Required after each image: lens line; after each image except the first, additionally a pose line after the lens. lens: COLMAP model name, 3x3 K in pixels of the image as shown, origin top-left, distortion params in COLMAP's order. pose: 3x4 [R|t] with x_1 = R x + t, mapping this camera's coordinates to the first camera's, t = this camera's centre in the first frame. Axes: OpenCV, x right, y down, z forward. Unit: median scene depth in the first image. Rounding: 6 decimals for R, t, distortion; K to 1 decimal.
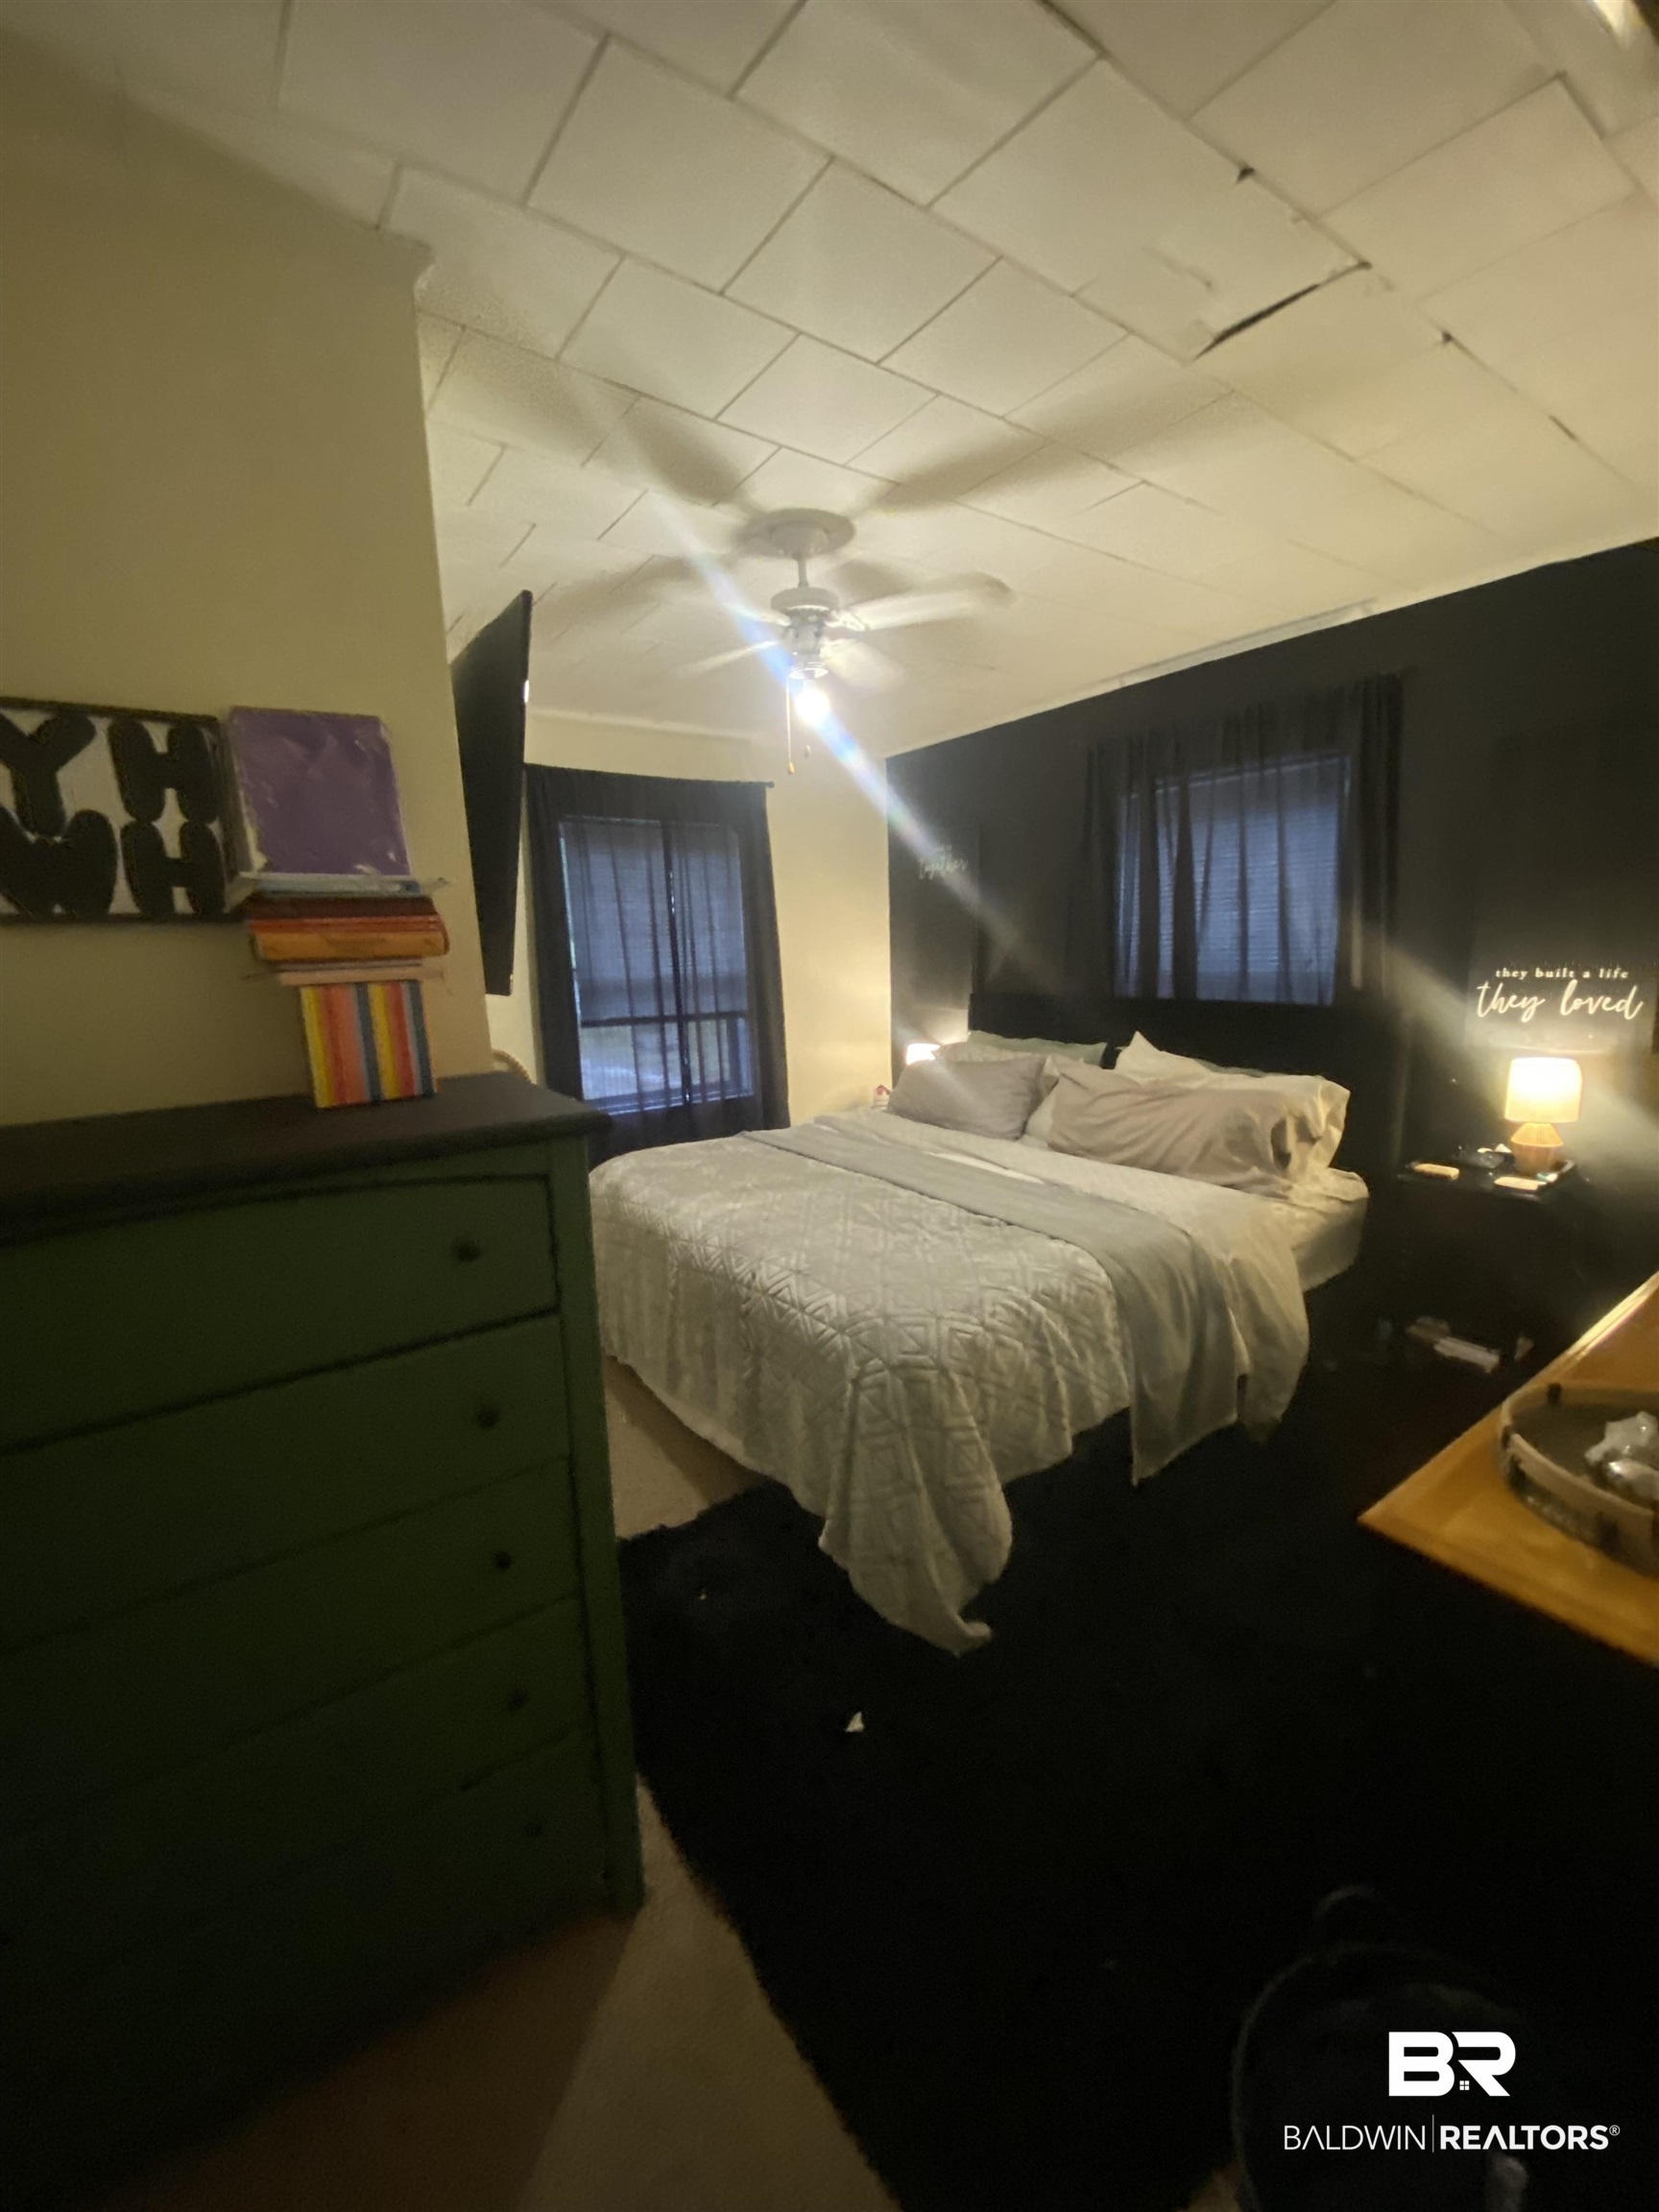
lens RADIAL K [[896.4, 0, 828.0], [0, 896.4, 1108.5], [0, 0, 1]] dist [-0.001335, -0.000077]
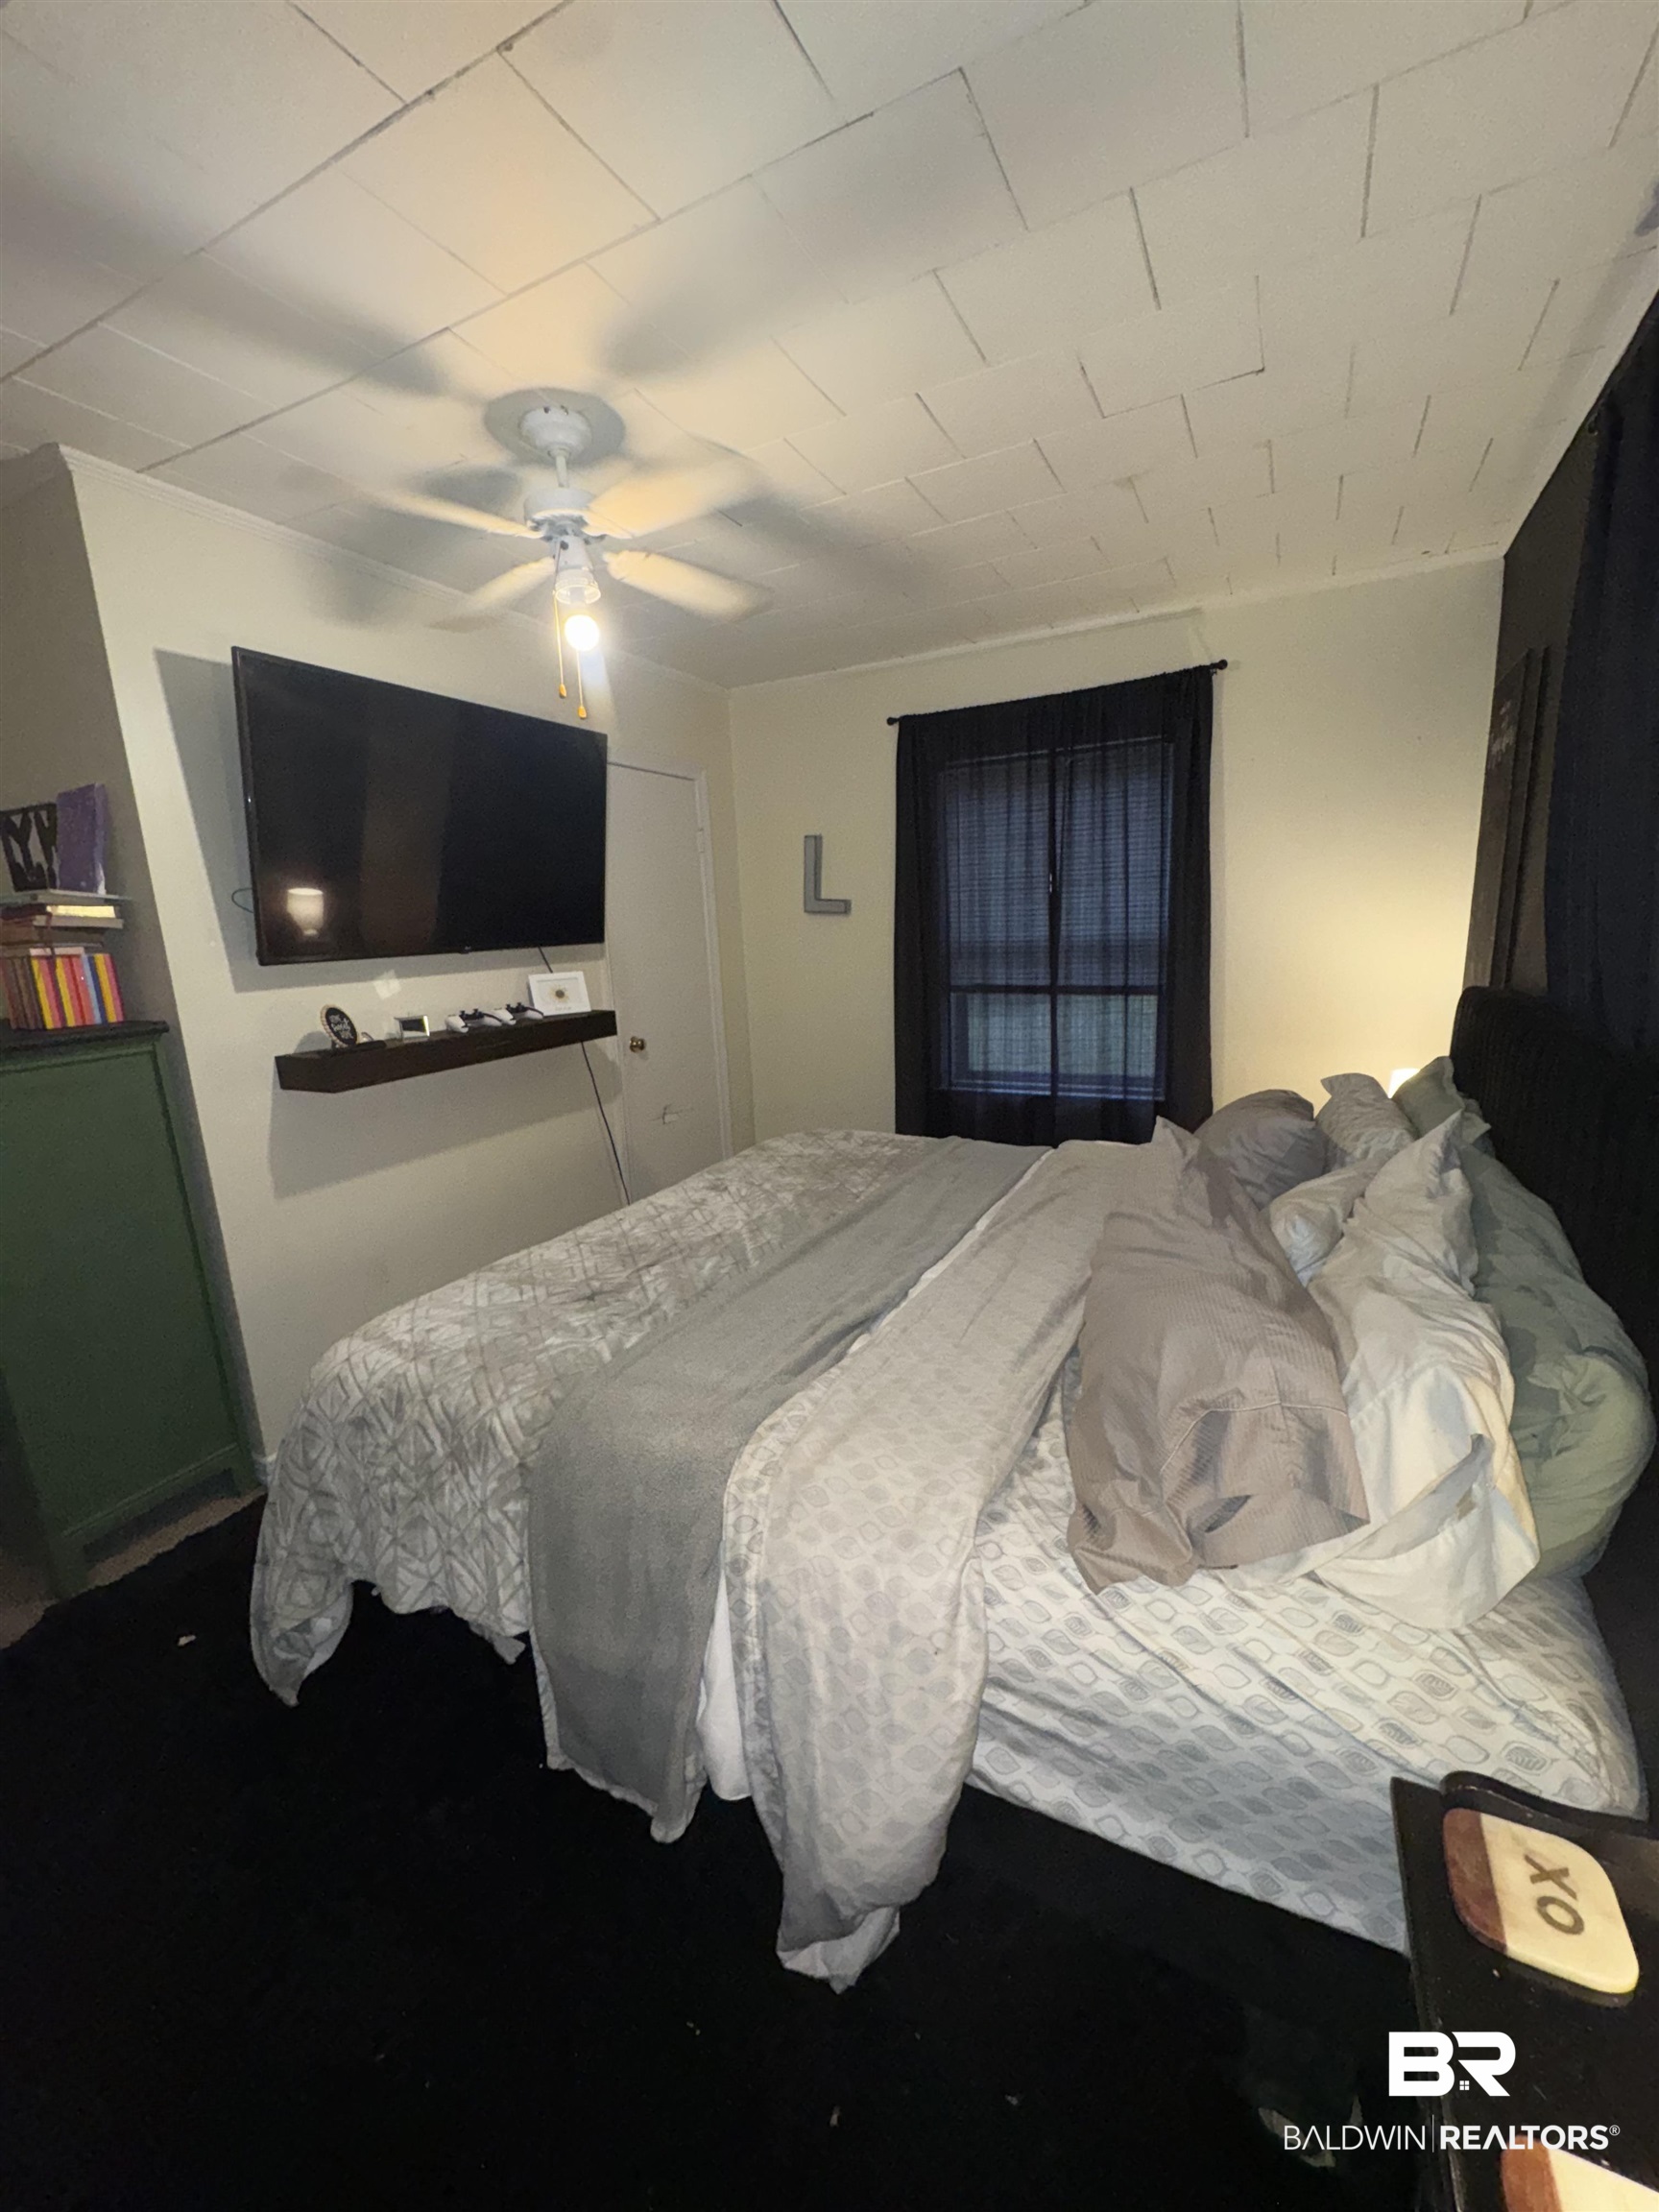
lens RADIAL K [[887.7, 0, 834.9], [0, 887.7, 1104.2], [0, 0, 1]] dist [0.001631, 0.000071]
pose [[0.456228, 0.197194, -0.867739, 0.468142], [-0.137687, 0.979037, 0.150095, -0.092221], [0.879147, 0.050999, 0.473815, 0.436648]]
